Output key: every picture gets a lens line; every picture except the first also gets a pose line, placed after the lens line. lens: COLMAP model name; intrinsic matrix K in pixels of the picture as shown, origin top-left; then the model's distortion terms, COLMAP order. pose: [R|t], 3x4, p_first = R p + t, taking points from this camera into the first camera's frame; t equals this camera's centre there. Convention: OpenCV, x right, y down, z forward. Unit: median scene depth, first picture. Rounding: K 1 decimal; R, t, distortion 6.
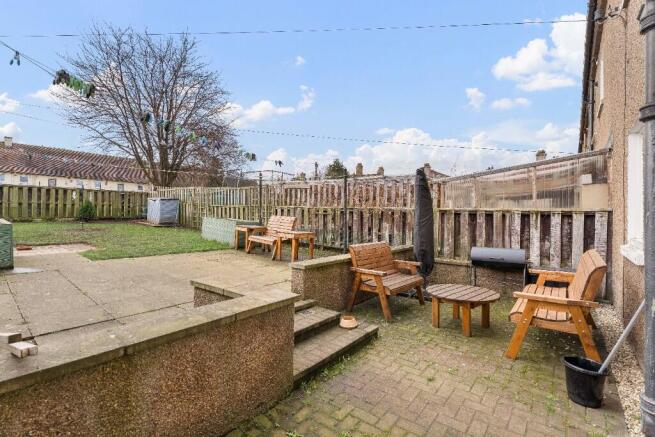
lens RADIAL K [[291.8, 0, 323.4], [0, 291.8, 218.2], [0, 0, 1]] dist [-0.003505, -0.000679]
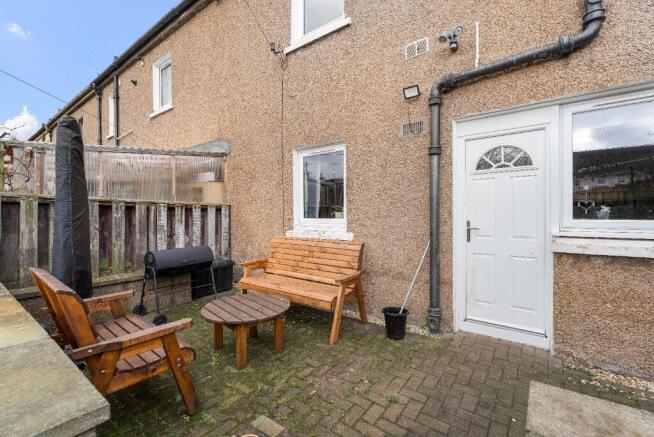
lens RADIAL K [[291.4, 0, 326.4], [0, 291.4, 215.1], [0, 0, 1]] dist [-0.003505, -0.000679]
pose [[-0.047436, -0.014816, 0.998764, -0.222703], [0.004581, 0.999876, 0.015050, -0.000661], [-0.998864, 0.005289, -0.047362, 0.591120]]
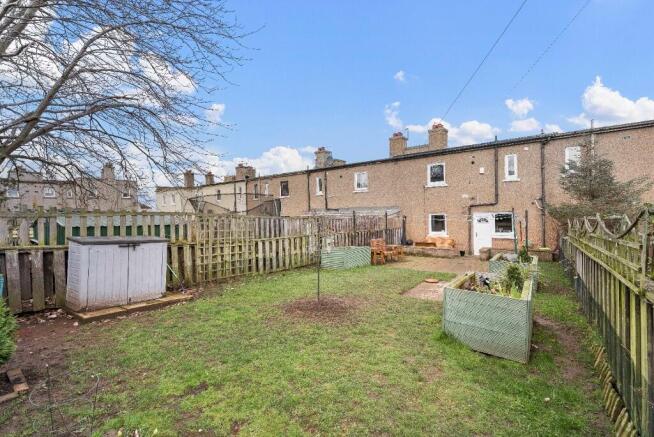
lens RADIAL K [[291.4, 0, 323.9], [0, 291.4, 214.1], [0, 0, 1]] dist [-0.003505, -0.000679]
pose [[-0.053638, -0.012746, 0.998479, -2.551902], [0.022565, 0.999648, 0.013973, -0.246545], [-0.998305, 0.023280, -0.053331, 1.999719]]
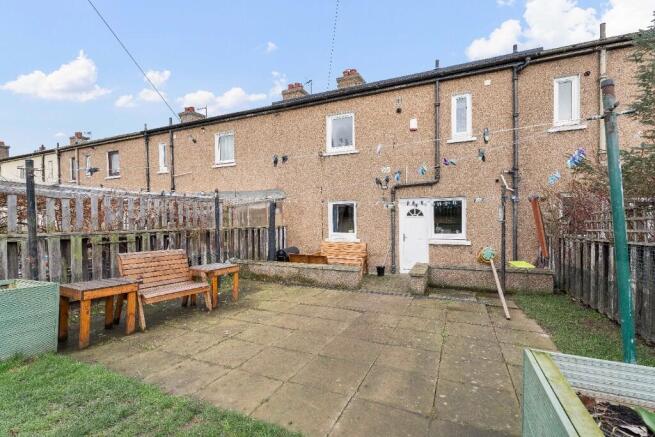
lens RADIAL K [[291.8, 0, 327.3], [0, 291.8, 216.6], [0, 0, 1]] dist [-0.003505, -0.000679]
pose [[-0.268151, -0.012047, 0.963302, -1.170224], [0.012838, 0.999788, 0.016077, -0.114948], [-0.963291, 0.016678, -0.267939, 1.165974]]
